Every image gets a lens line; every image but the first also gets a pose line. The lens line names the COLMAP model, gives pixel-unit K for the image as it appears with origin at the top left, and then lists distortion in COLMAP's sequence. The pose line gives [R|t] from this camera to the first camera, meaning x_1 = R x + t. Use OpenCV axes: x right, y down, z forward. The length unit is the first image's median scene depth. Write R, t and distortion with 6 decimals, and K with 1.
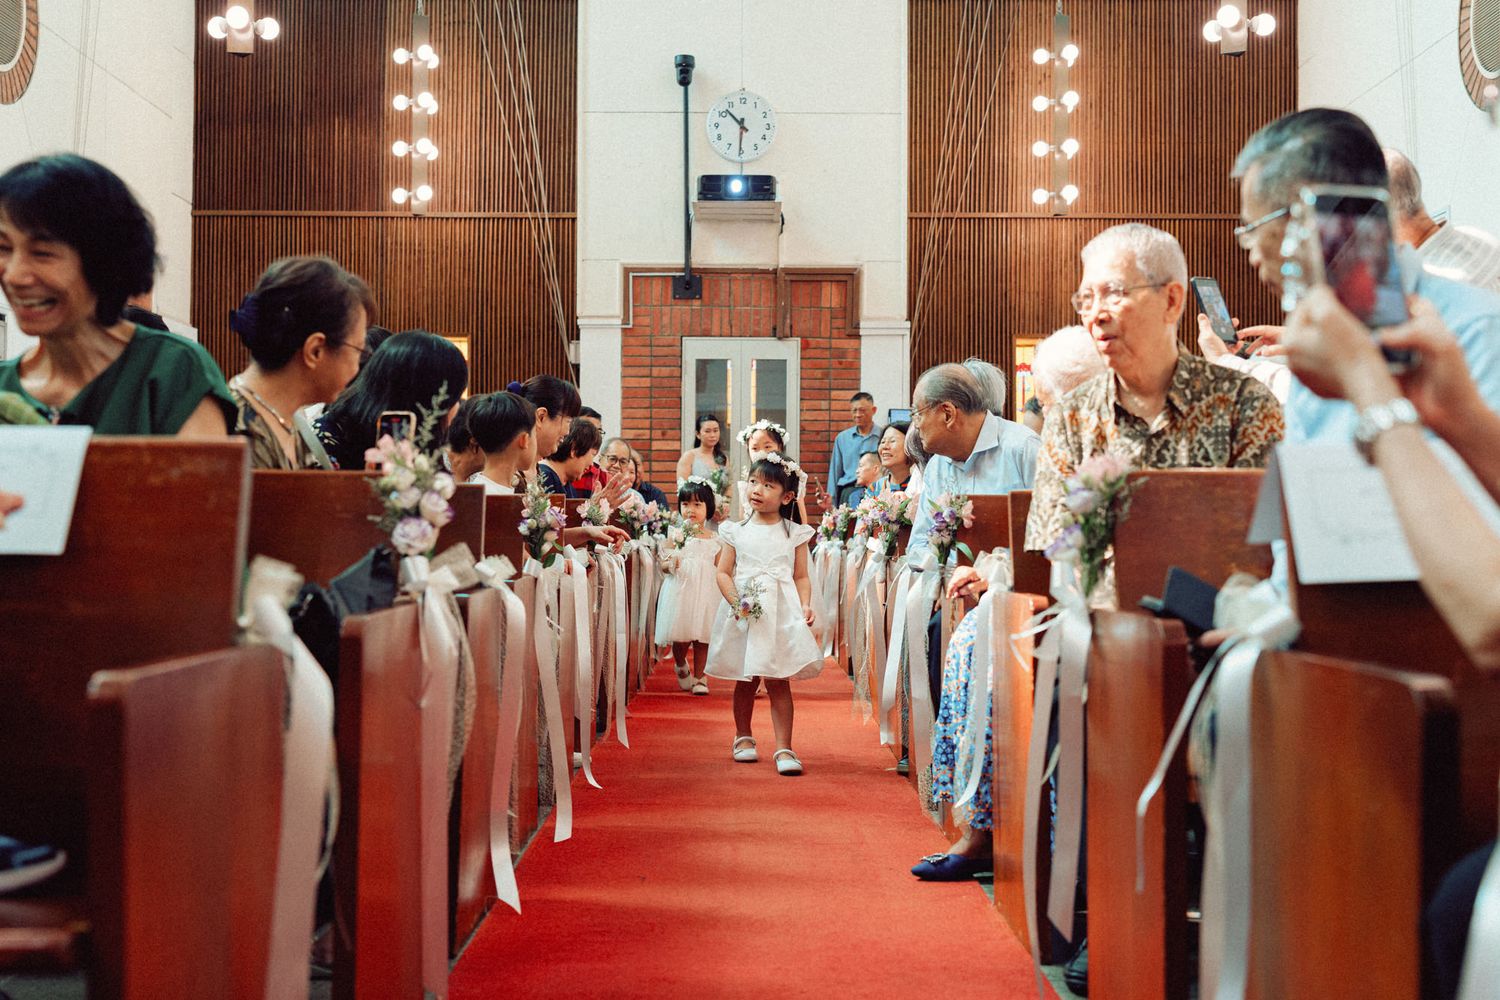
lens RADIAL K [[1588.4, 0, 750.5], [0, 1588.4, 541.3], [0, 0, 1]] dist [0.005807, 0.007135]
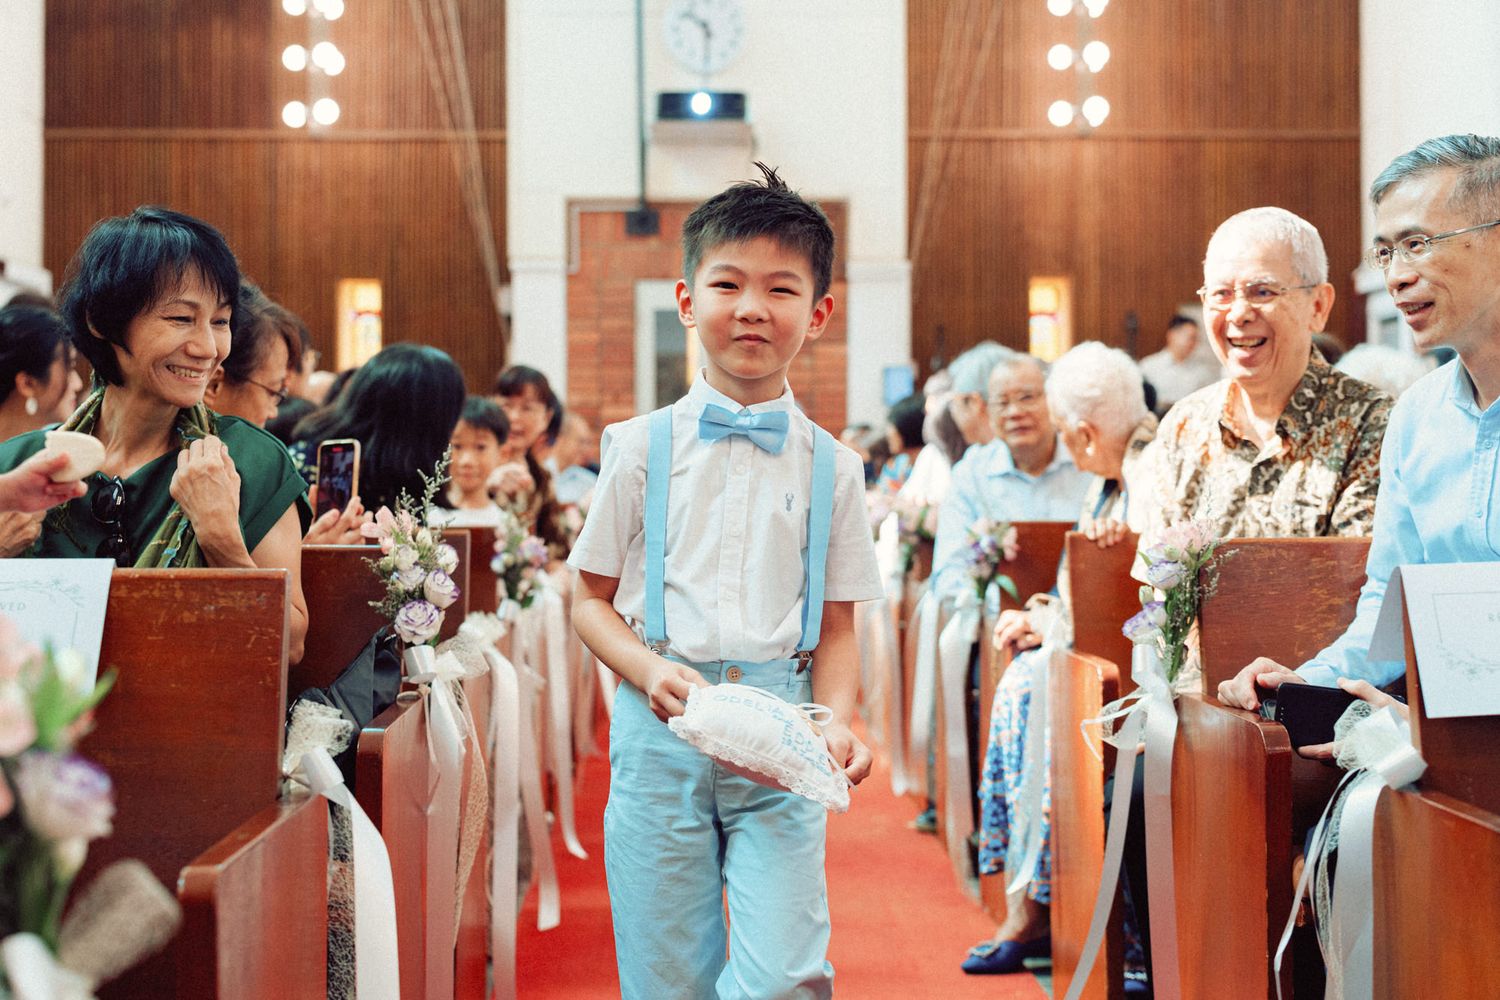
lens RADIAL K [[1942.2, 0, 750.0], [0, 1942.2, 500.0], [0, 0, 1]] dist [0.008549, -0.011067]
pose [[0.999440, -0.009426, 0.032104, -0.046116], [0.009140, 0.999917, 0.009047, -0.060310], [-0.032186, -0.008748, 0.999444, -0.068939]]
